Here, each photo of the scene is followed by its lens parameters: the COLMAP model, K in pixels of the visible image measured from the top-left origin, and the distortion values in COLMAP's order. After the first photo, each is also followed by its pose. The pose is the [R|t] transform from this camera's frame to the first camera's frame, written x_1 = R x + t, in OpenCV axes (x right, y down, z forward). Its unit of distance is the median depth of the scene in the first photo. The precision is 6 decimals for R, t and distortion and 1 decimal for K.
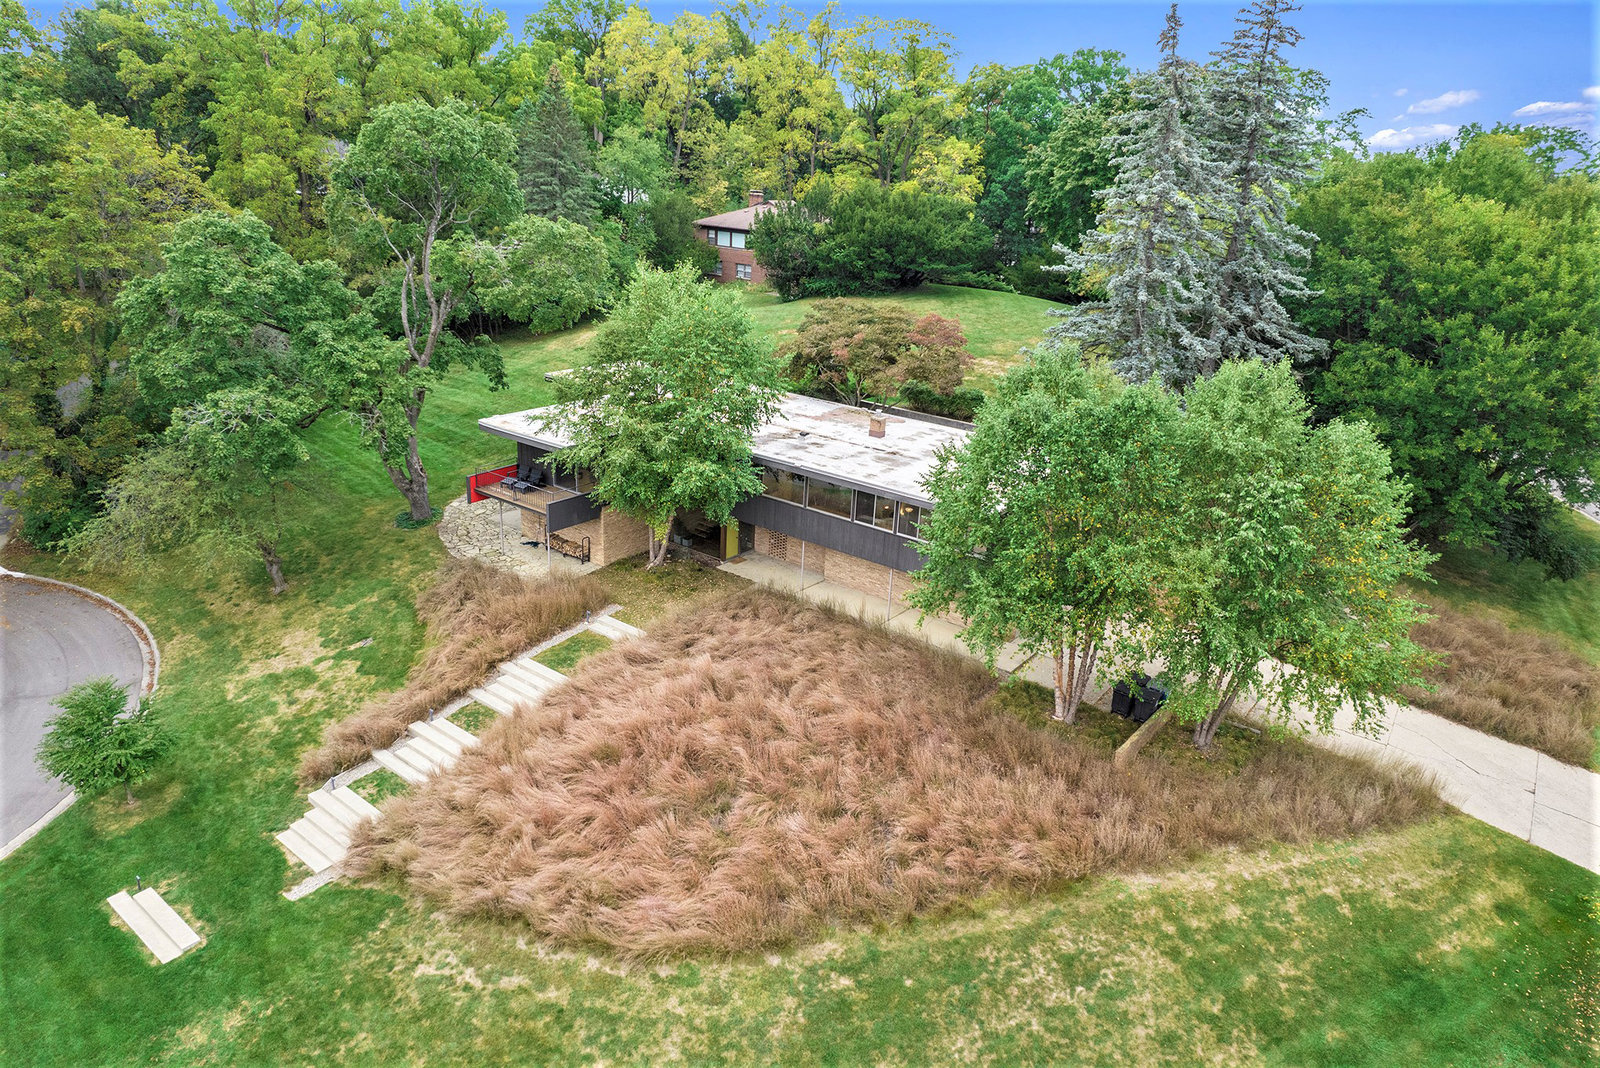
lens RADIAL K [[1021.1, 0, 803.4], [0, 1021.1, 526.2], [0, 0, 1]] dist [-0.067637, 0.054820]
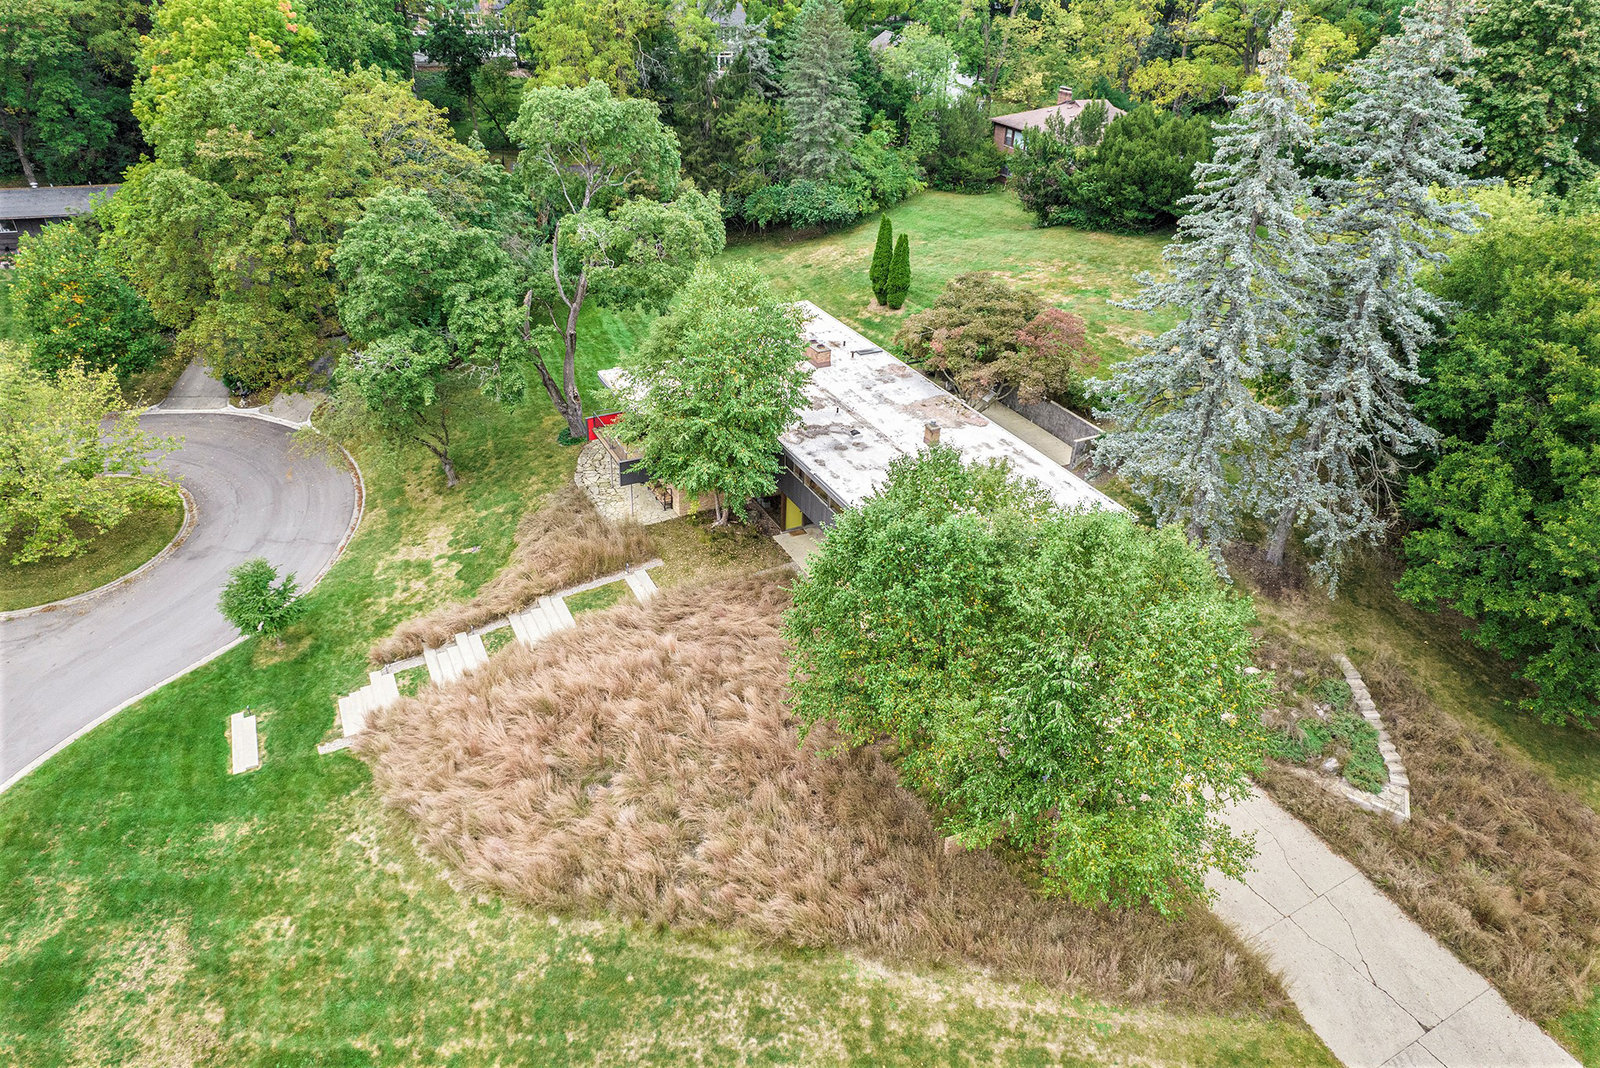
lens RADIAL K [[1021.1, 0, 800.8], [0, 1021.1, 526.4], [0, 0, 1]] dist [-0.067637, 0.054820]
pose [[0.901271, 0.204274, -0.382077, 0.478212], [-0.135630, 0.970574, 0.198974, -0.256965], [0.411479, -0.127508, 0.902456, 0.044763]]
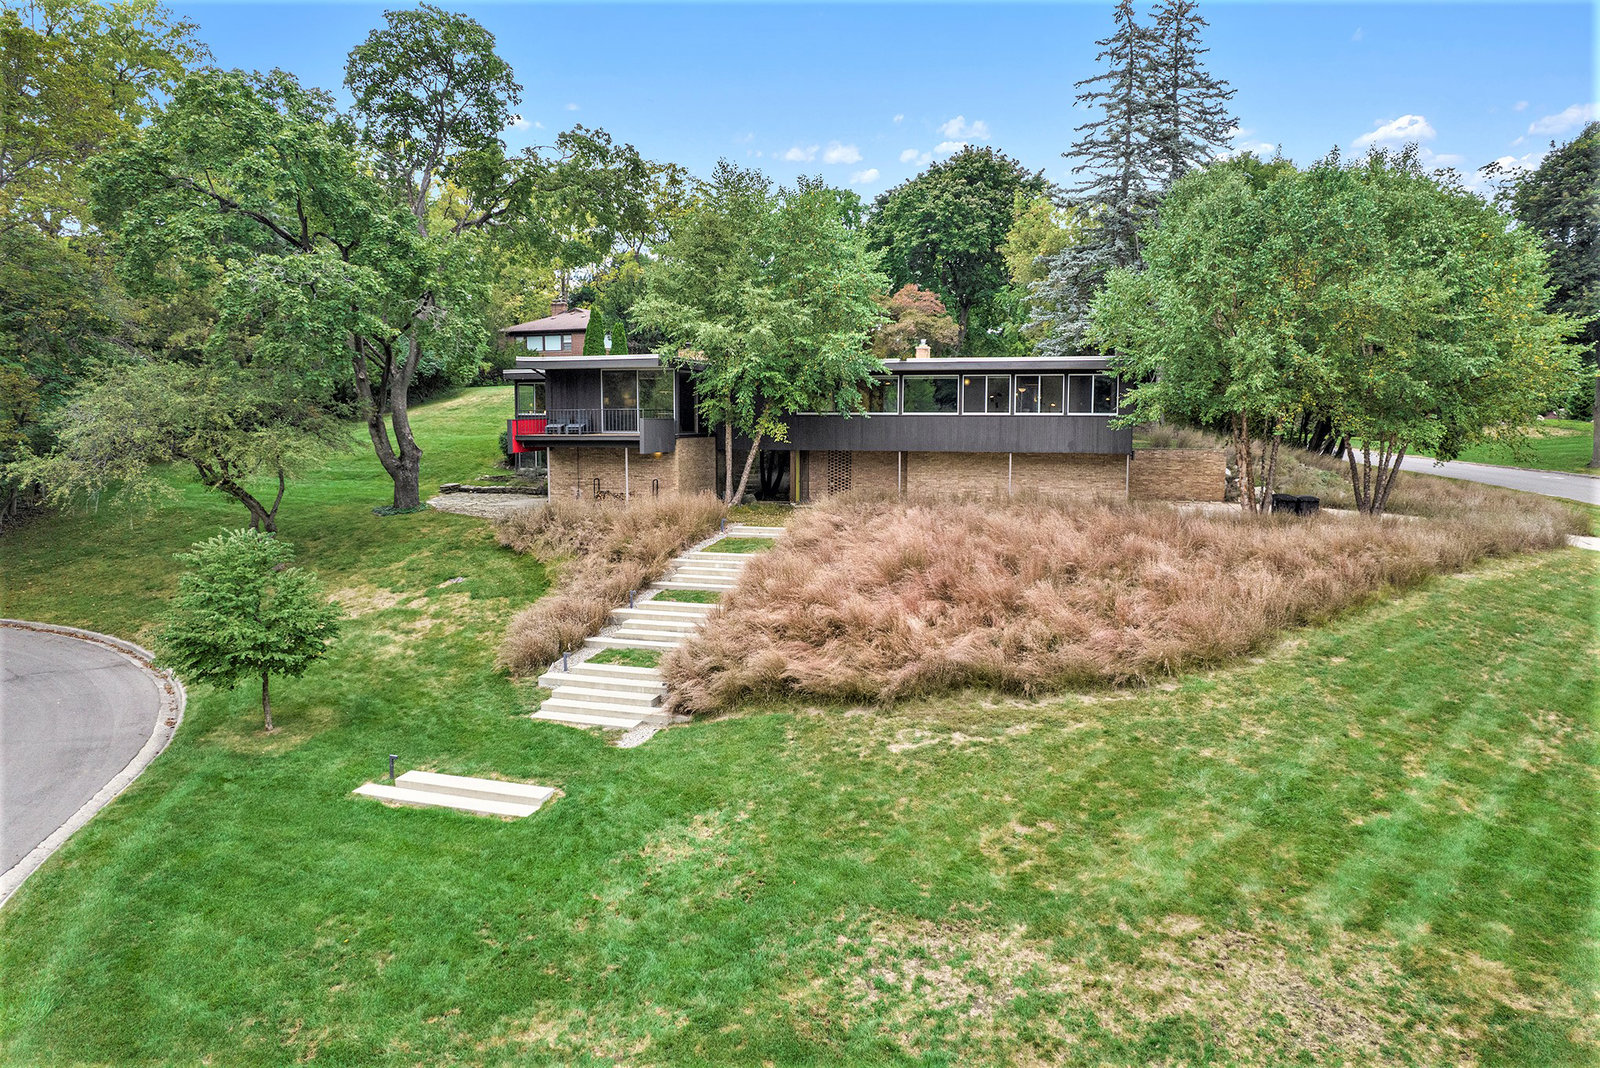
lens RADIAL K [[1021.1, 0, 805.0], [0, 1021.1, 523.5], [0, 0, 1]] dist [-0.067637, 0.054820]
pose [[0.931423, -0.084404, 0.354017, -0.541473], [0.163713, 0.965931, -0.200437, 0.325584], [-0.325038, 0.244648, 0.913508, 0.219279]]
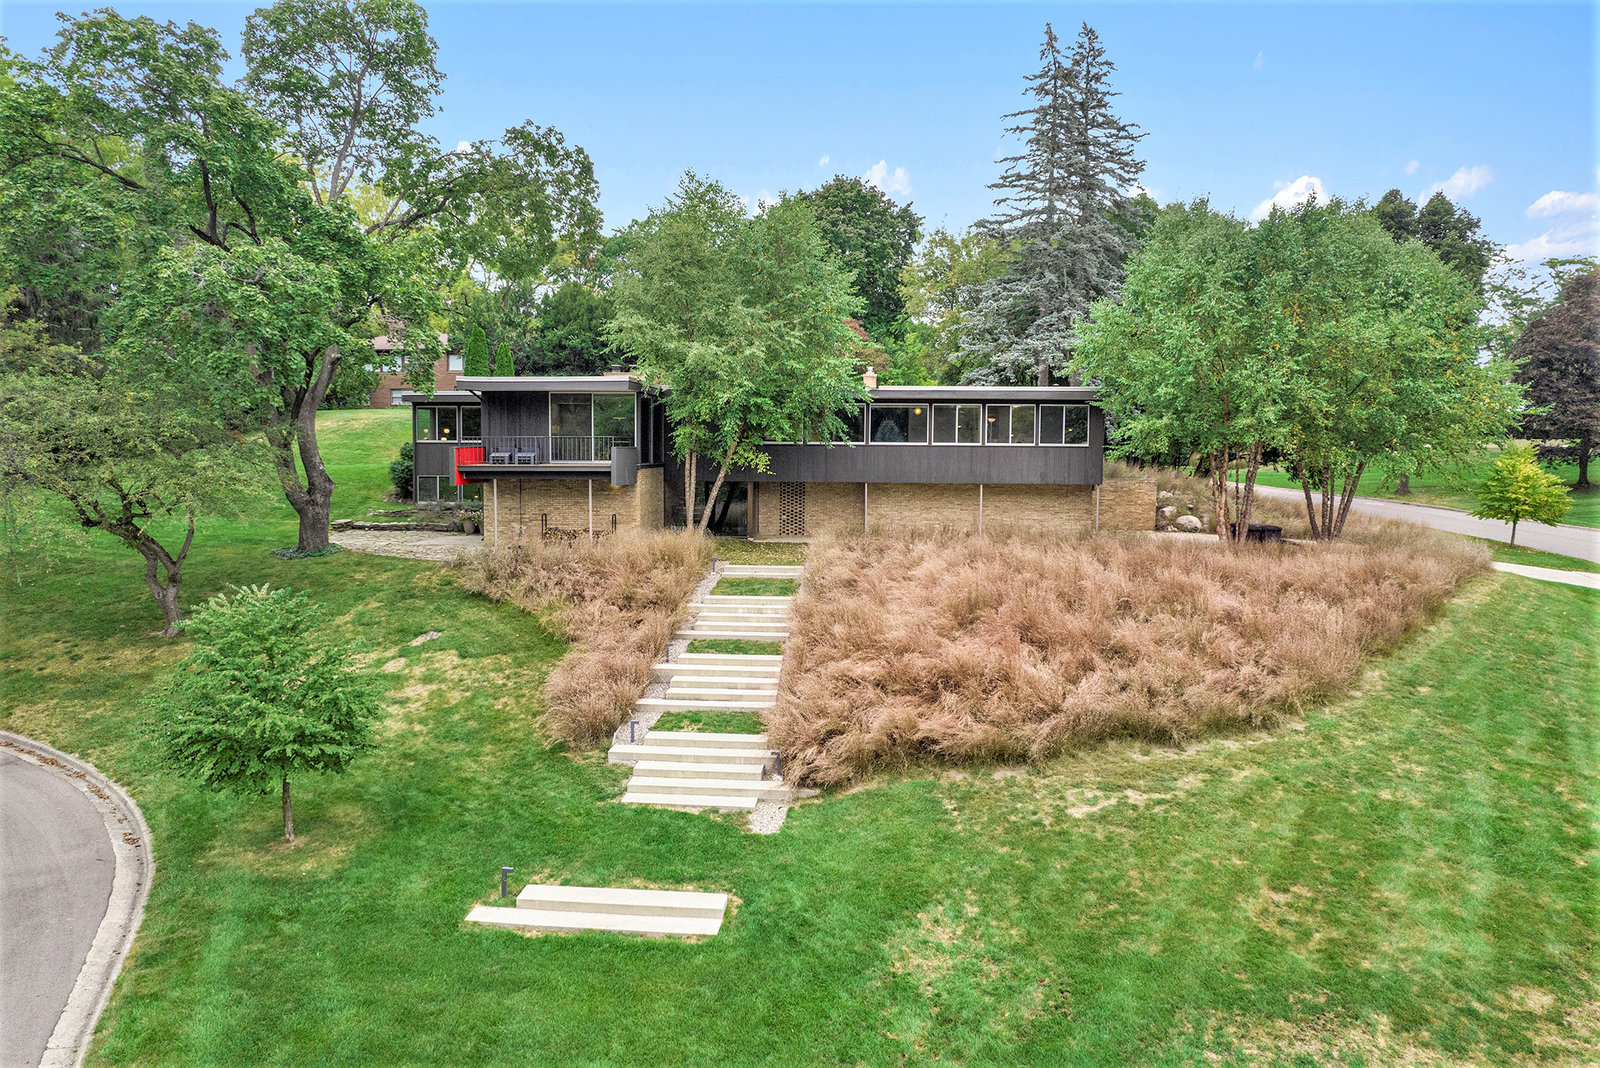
lens RADIAL K [[1021.1, 0, 806.9], [0, 1021.1, 524.0], [0, 0, 1]] dist [-0.067637, 0.054820]
pose [[0.836282, -0.083763, 0.541863, -0.689657], [0.217116, 0.958070, -0.186984, 0.264961], [-0.503480, 0.274019, 0.819403, 0.366552]]
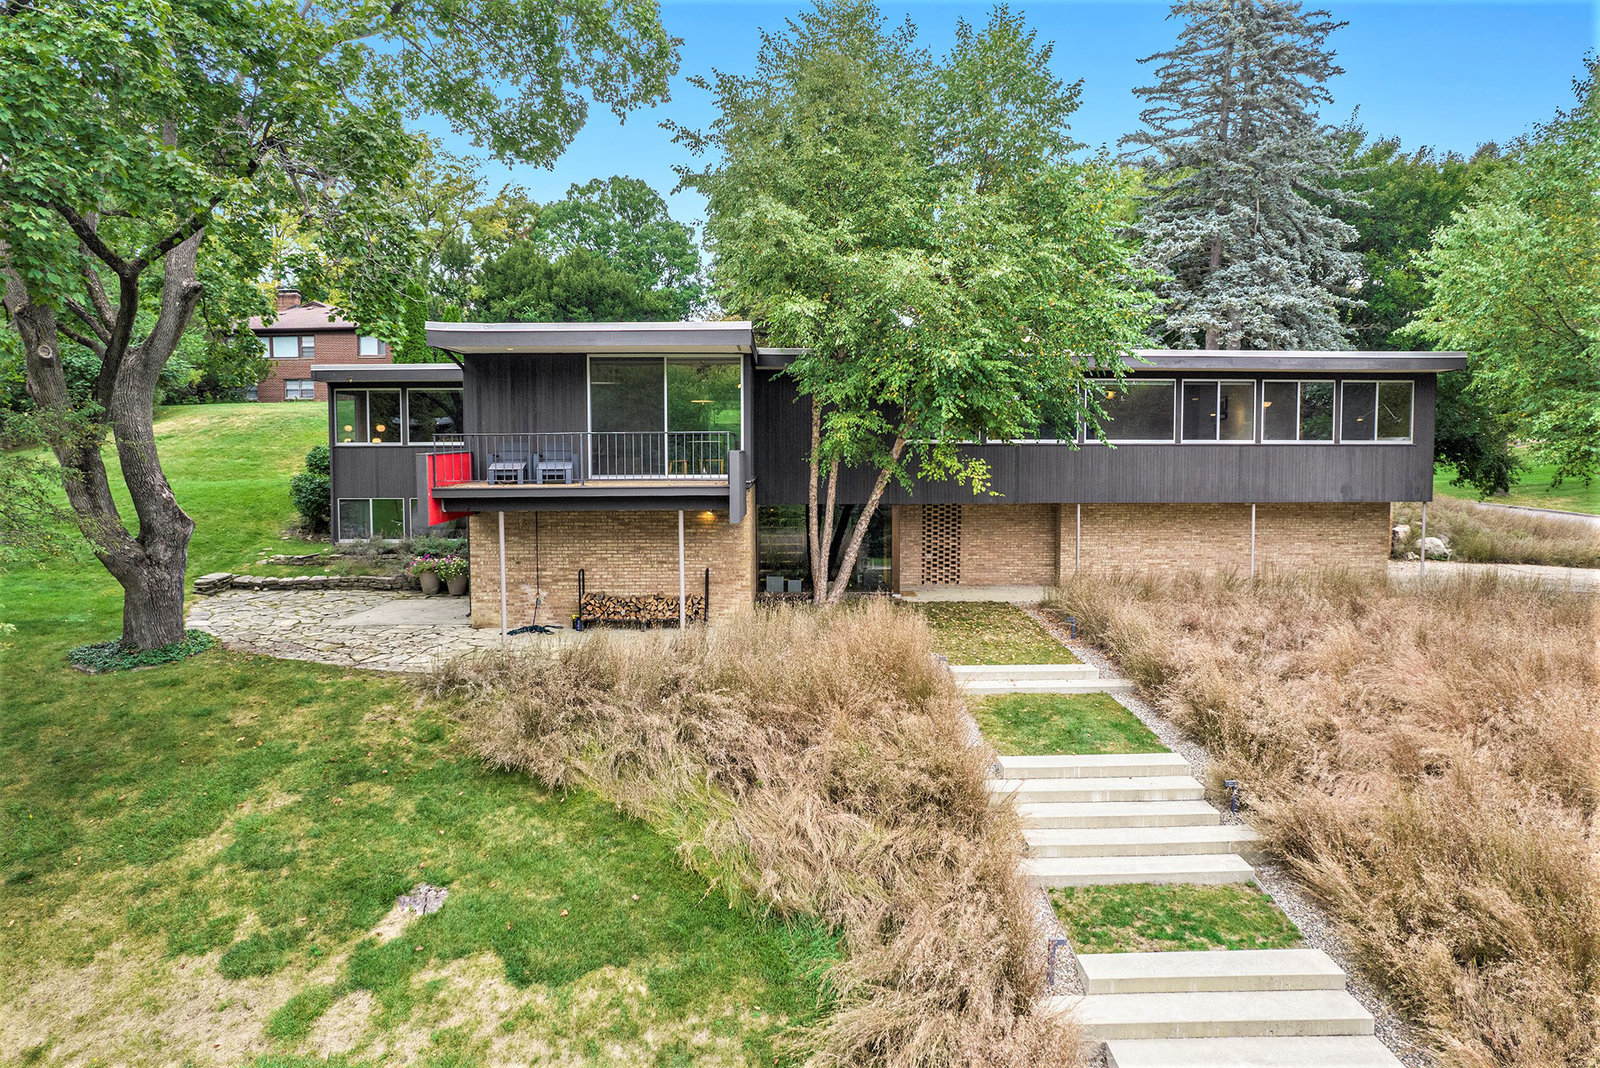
lens RADIAL K [[1021.1, 0, 809.3], [0, 1021.1, 525.0], [0, 0, 1]] dist [-0.067637, 0.054820]
pose [[0.780767, -0.096838, 0.617273, -0.607559], [0.248703, 0.954450, -0.164841, 0.104597], [-0.573193, 0.282220, 0.769286, 0.822787]]
